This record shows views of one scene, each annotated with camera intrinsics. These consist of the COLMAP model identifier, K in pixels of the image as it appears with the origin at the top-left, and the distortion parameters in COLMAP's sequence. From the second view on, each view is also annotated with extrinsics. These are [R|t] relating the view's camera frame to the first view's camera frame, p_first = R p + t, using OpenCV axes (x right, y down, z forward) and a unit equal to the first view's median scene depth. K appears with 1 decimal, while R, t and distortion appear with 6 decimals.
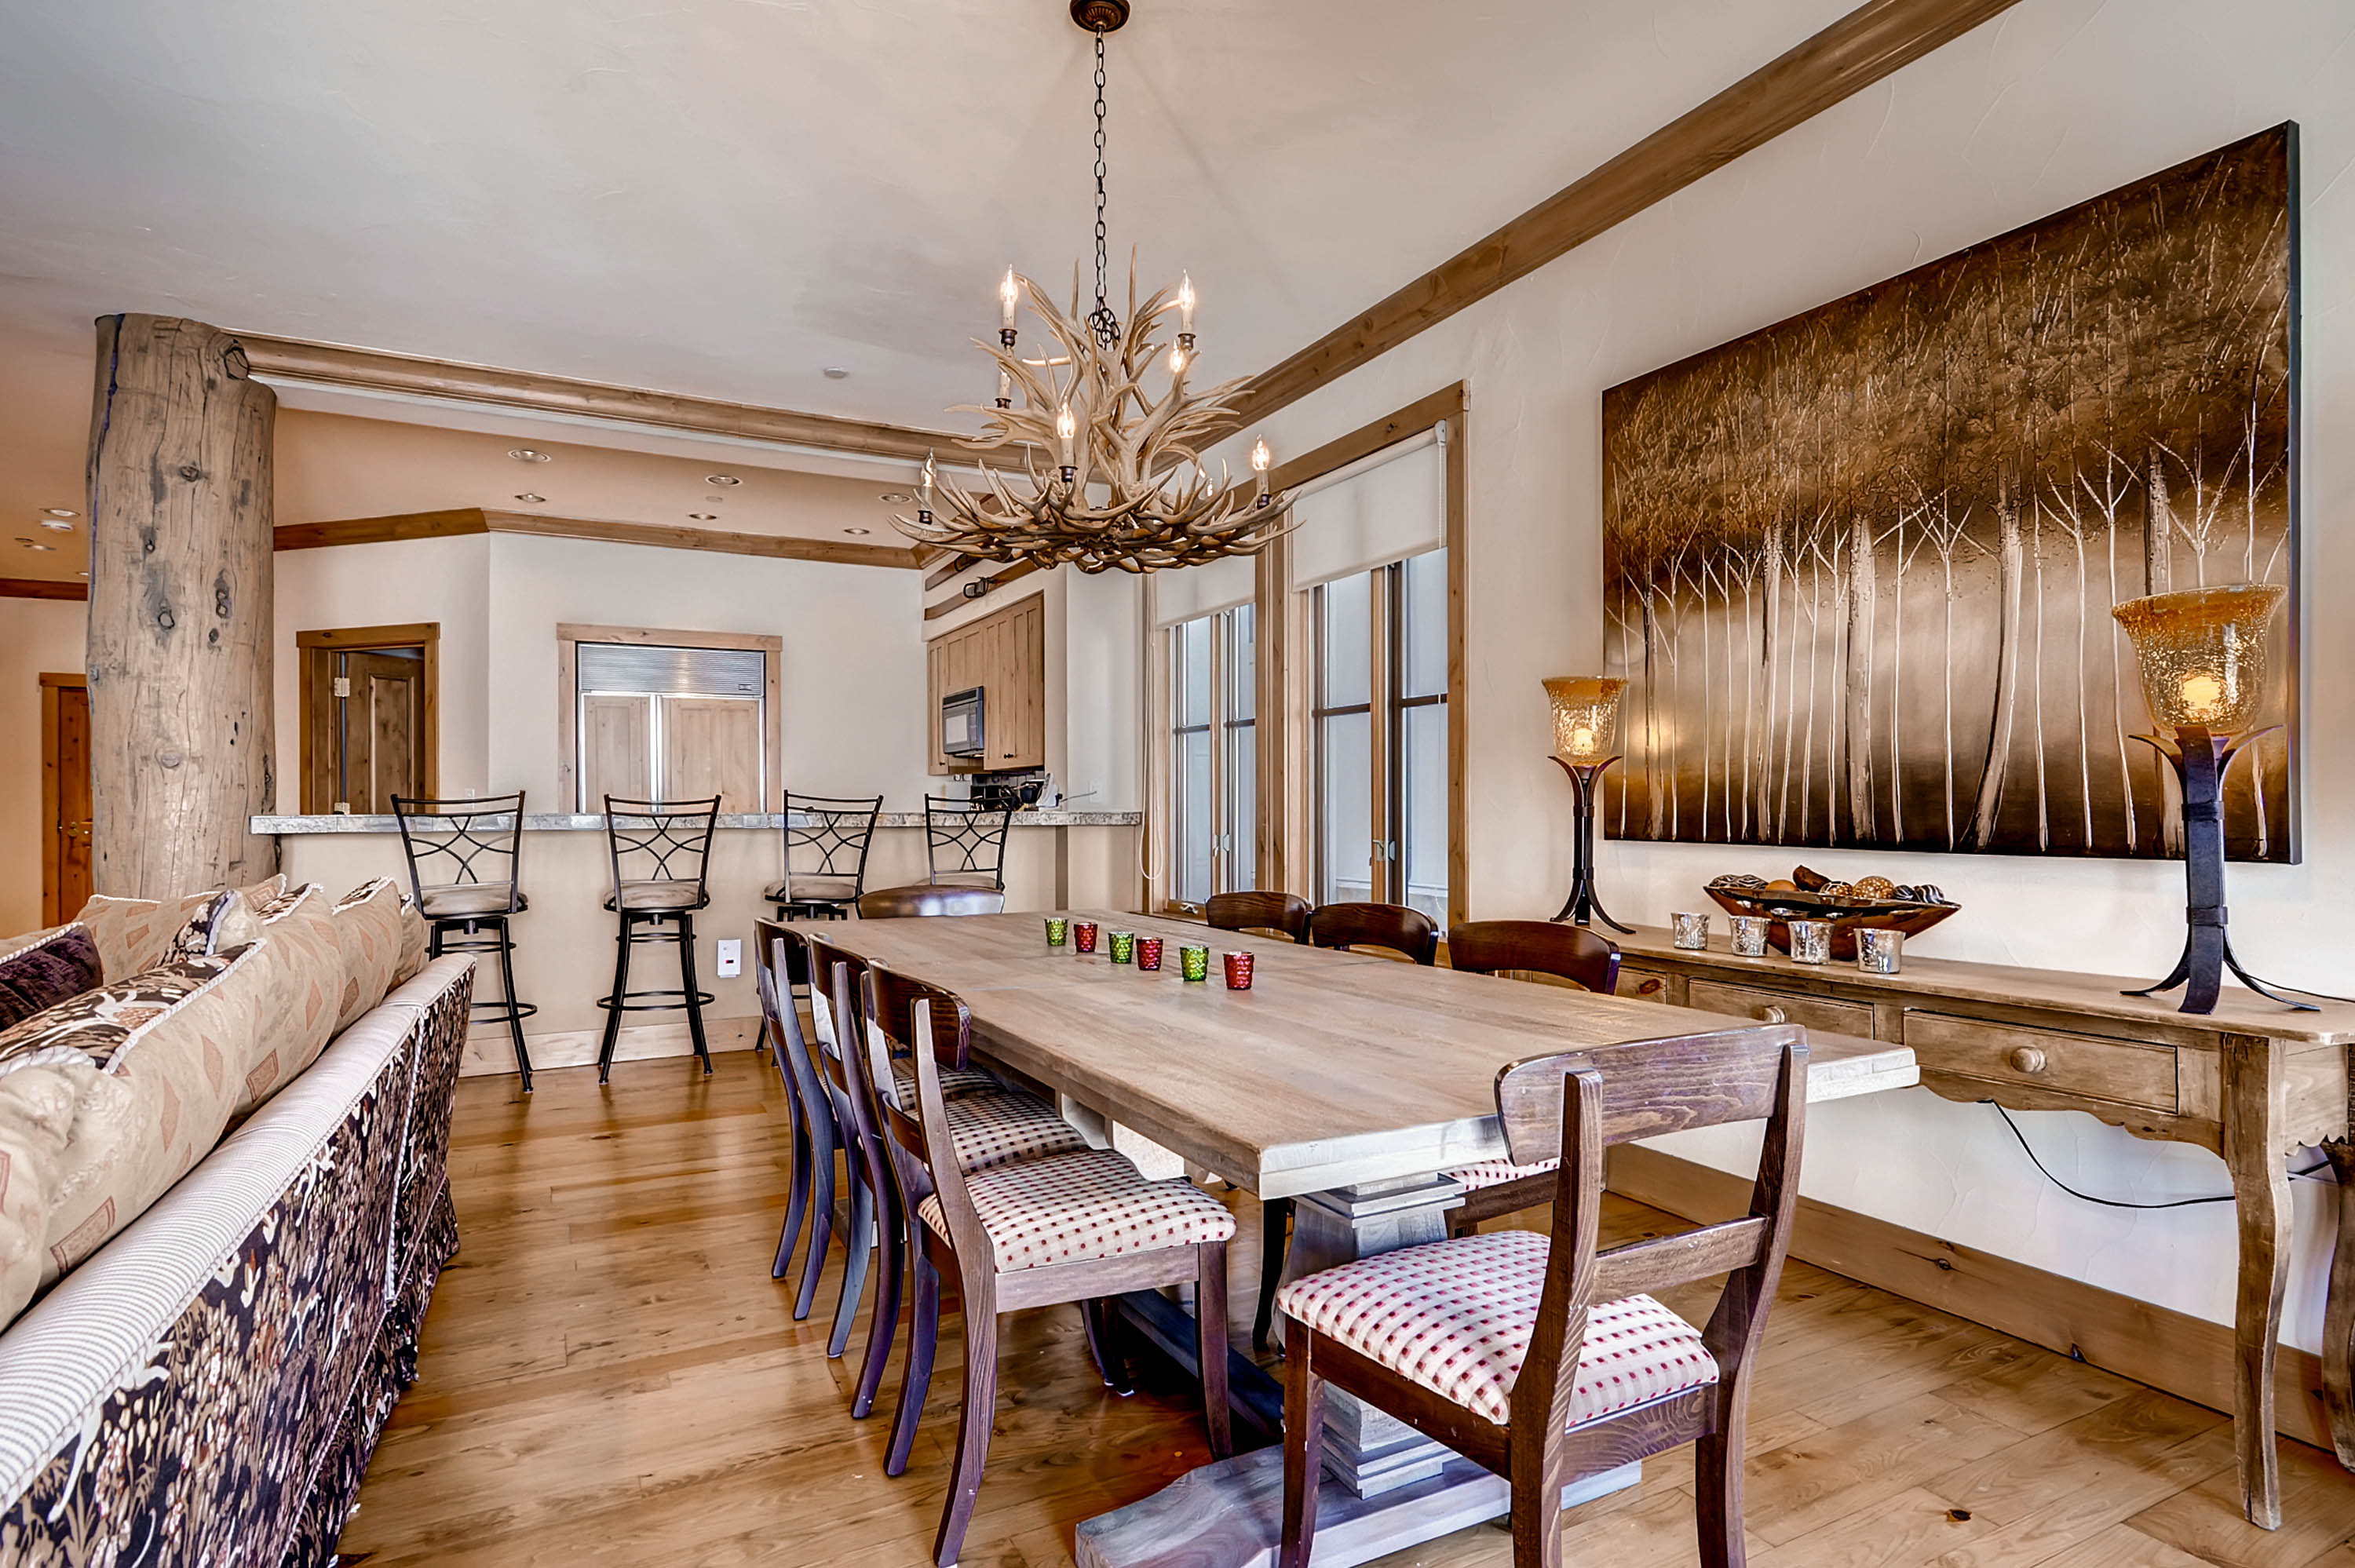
lens RADIAL K [[1237.4, 0, 1176.4], [0, 1237.4, 803.4], [0, 0, 1]] dist [0.004664, 0.000645]
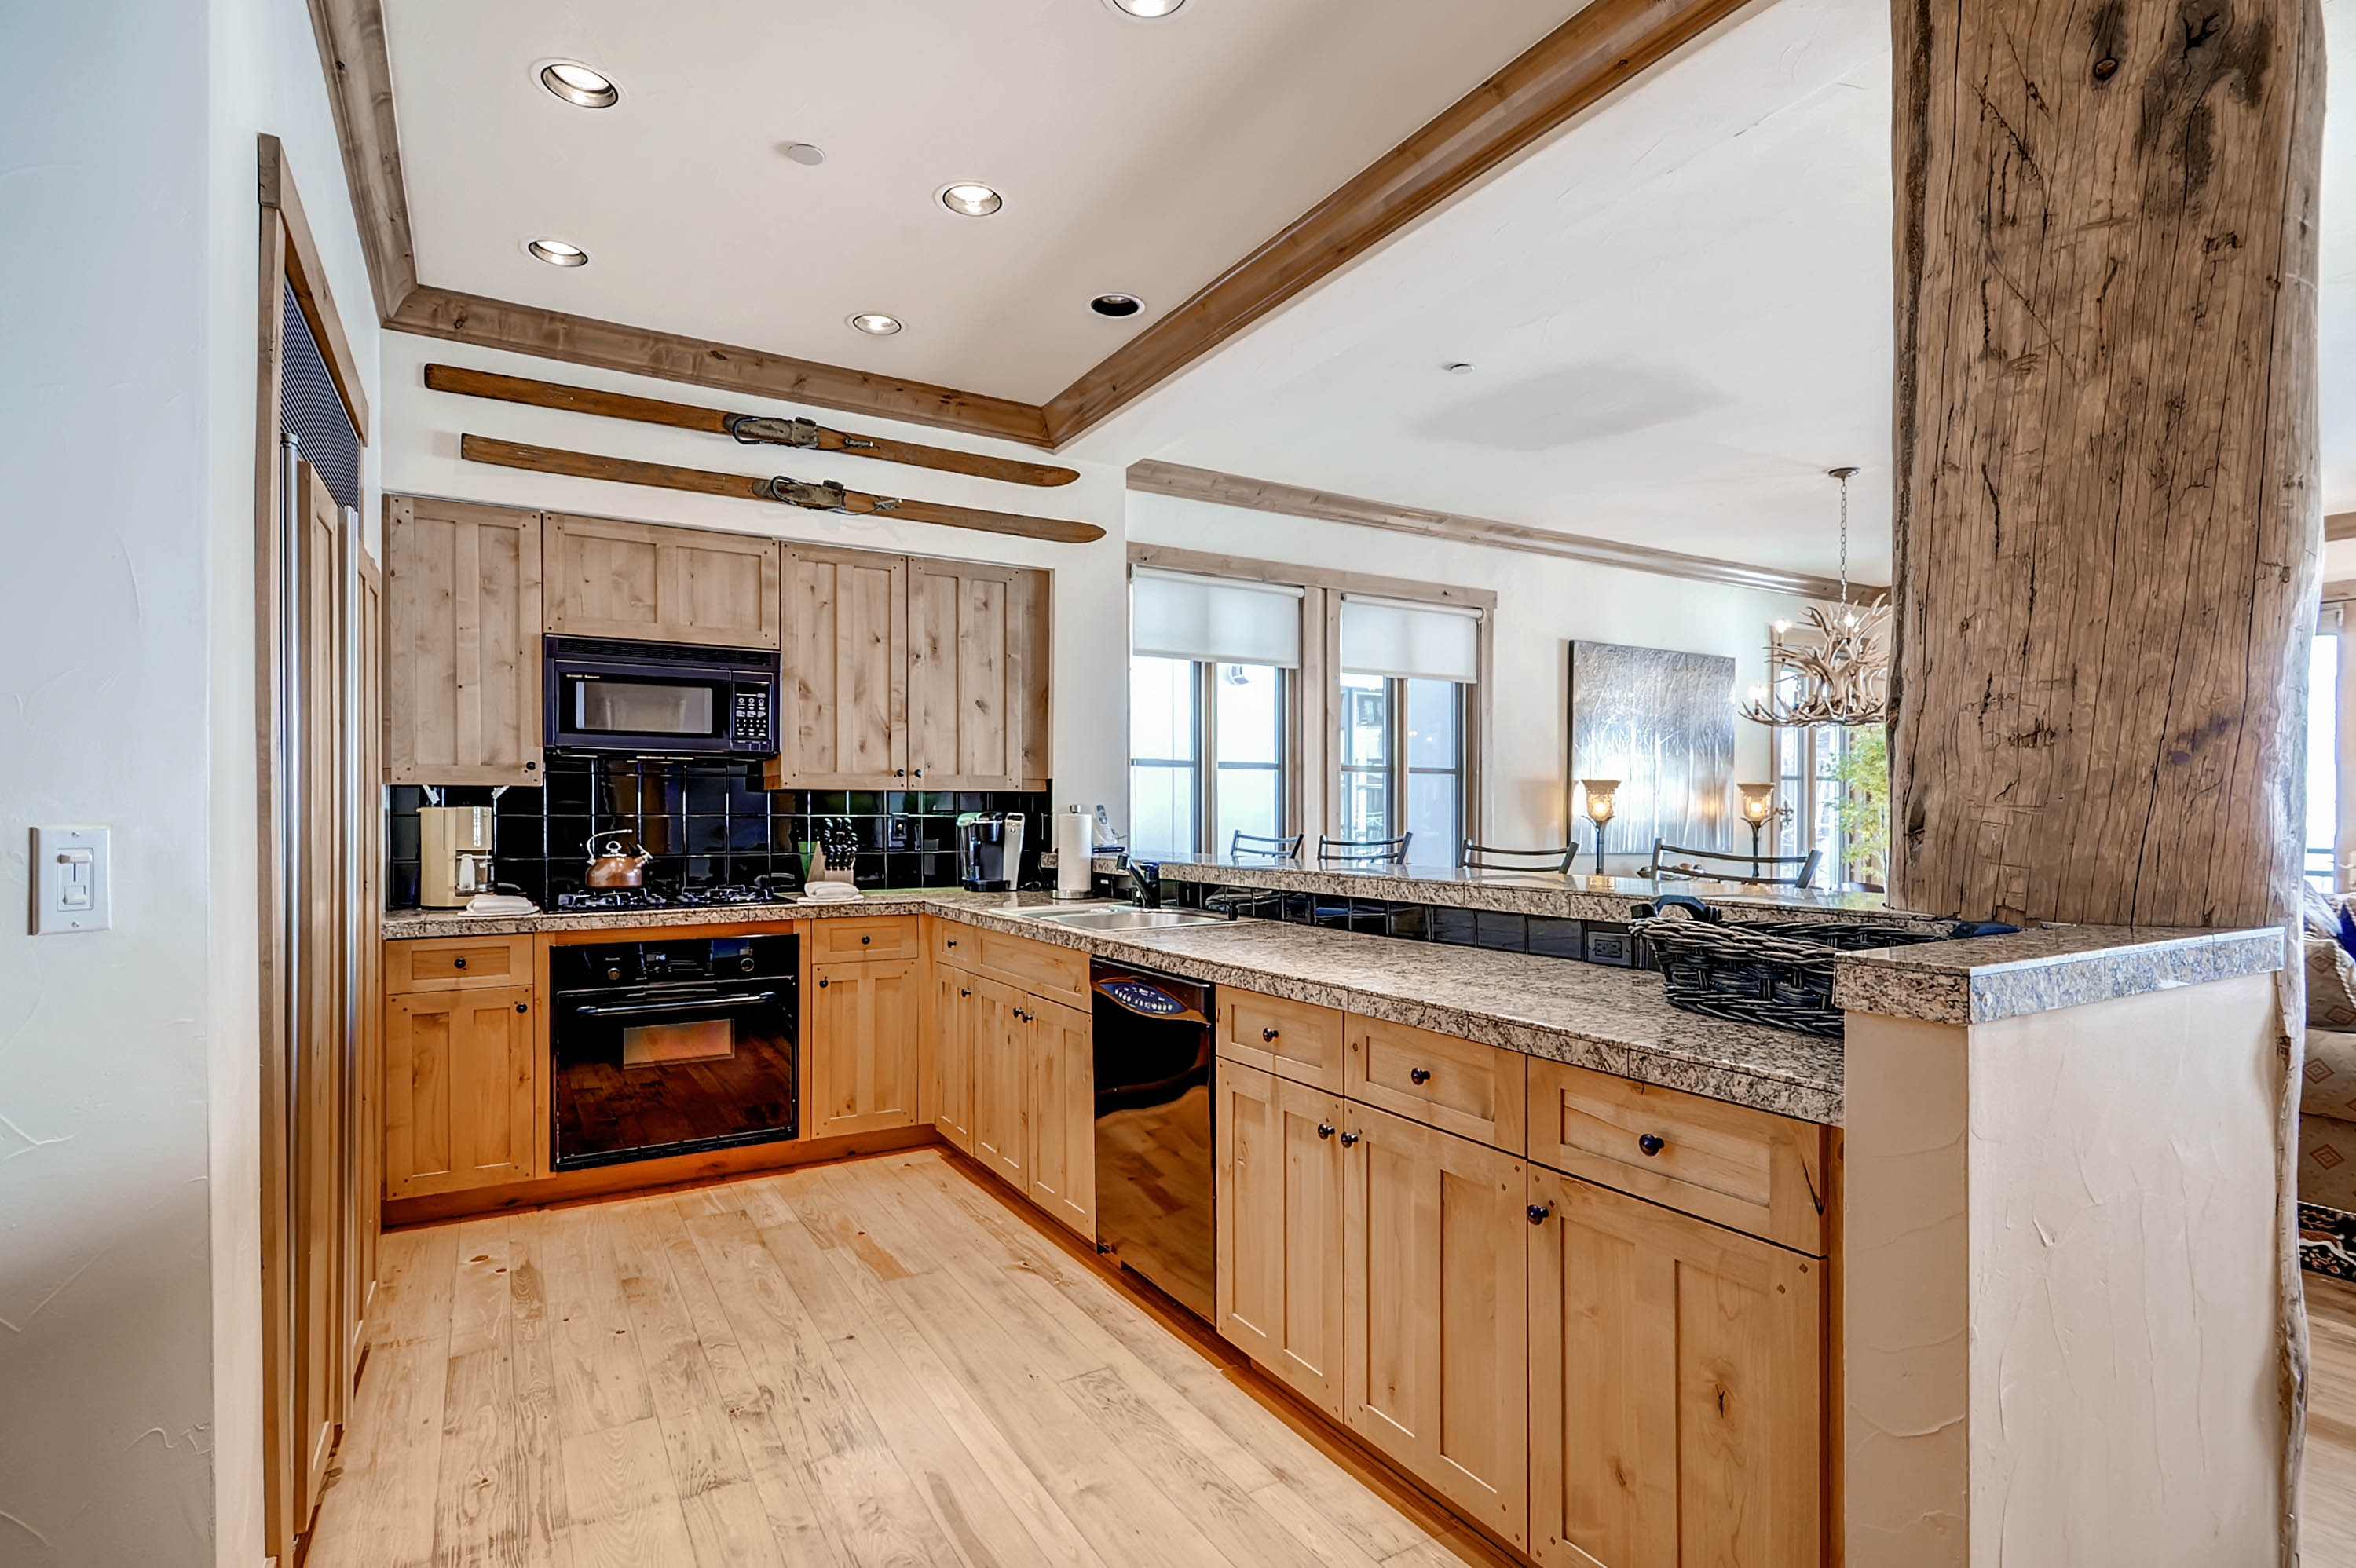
lens RADIAL K [[1166.1, 0, 1169.2], [0, 1166.1, 820.5], [0, 0, 1]] dist [0.005760, 0.000439]
pose [[-0.050289, 0.001625, 0.998733, -1.262694], [-0.007354, 0.999971, -0.001997, -0.015792], [-0.998708, -0.007445, -0.050276, 1.415151]]
